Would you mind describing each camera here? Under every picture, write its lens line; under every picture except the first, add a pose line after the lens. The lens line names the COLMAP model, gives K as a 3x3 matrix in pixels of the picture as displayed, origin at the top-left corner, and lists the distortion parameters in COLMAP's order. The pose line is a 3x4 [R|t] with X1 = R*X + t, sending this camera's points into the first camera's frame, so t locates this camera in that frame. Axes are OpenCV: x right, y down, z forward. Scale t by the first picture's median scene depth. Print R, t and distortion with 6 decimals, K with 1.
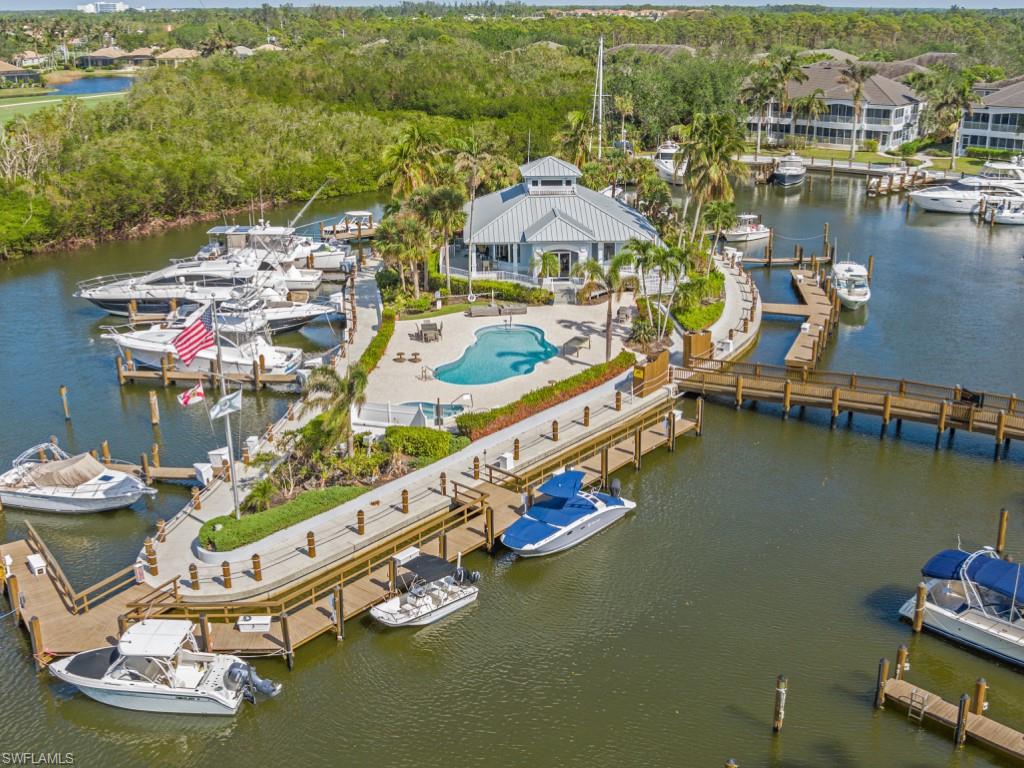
lens RADIAL K [[1088.1, 0, 512.0], [0, 1088.1, 384.0], [0, 0, 1]] dist [-0.058582, 0.005103]
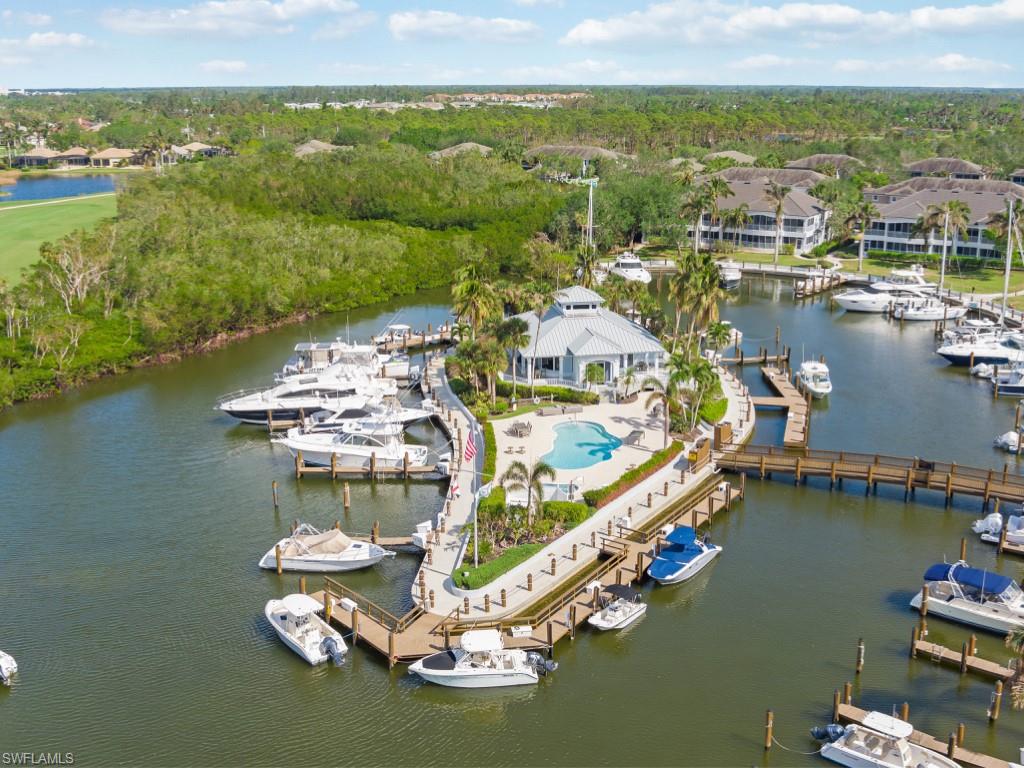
lens RADIAL K [[1088.1, 0, 512.0], [0, 1088.1, 384.0], [0, 0, 1]] dist [-0.058582, 0.005103]
pose [[0.994021, -0.028254, 0.105473, -0.194171], [0.035189, 0.997298, -0.064479, -0.015832], [-0.103366, 0.067805, 0.992330, -0.272779]]
